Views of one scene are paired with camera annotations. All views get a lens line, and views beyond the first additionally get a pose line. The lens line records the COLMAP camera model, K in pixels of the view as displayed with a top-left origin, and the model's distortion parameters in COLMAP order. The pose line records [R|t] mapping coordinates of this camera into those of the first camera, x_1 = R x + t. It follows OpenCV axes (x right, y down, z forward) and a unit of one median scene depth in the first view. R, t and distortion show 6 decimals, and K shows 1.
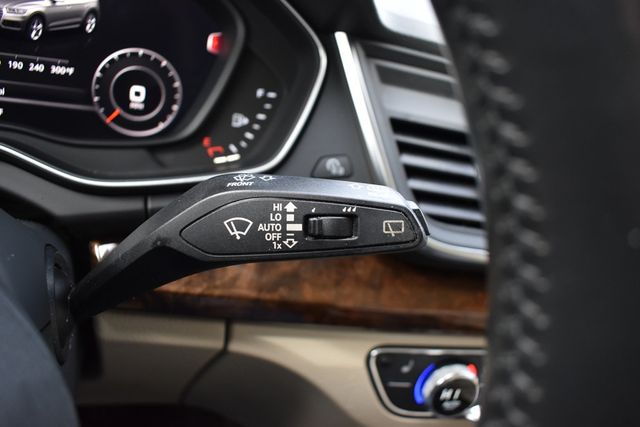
lens RADIAL K [[497.9, 0, 315.9], [0, 497.9, 218.0], [0, 0, 1]] dist [-0.091506, 0.003021]
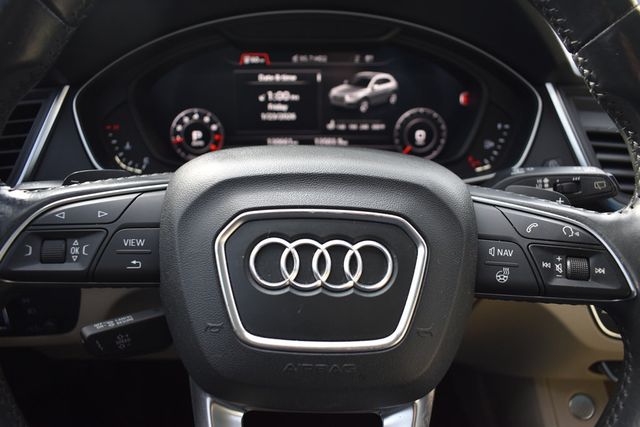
lens RADIAL K [[497.9, 0, 314.6], [0, 497.9, 214.0], [0, 0, 1]] dist [-0.091506, 0.003021]
pose [[0.936161, -0.080833, -0.342153, -0.155331], [0.057489, 0.995307, -0.077843, 0.126712], [0.346840, 0.053203, 0.936414, -0.714091]]
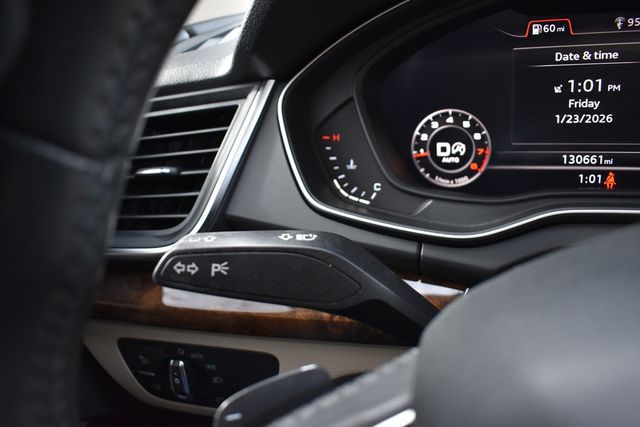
lens RADIAL K [[497.9, 0, 320.1], [0, 497.9, 215.8], [0, 0, 1]] dist [-0.091506, 0.003021]
pose [[0.726581, -0.043268, -0.685717, -0.545068], [-0.023019, 0.995922, -0.087233, -0.039933], [0.686695, 0.079166, 0.722622, -0.286327]]
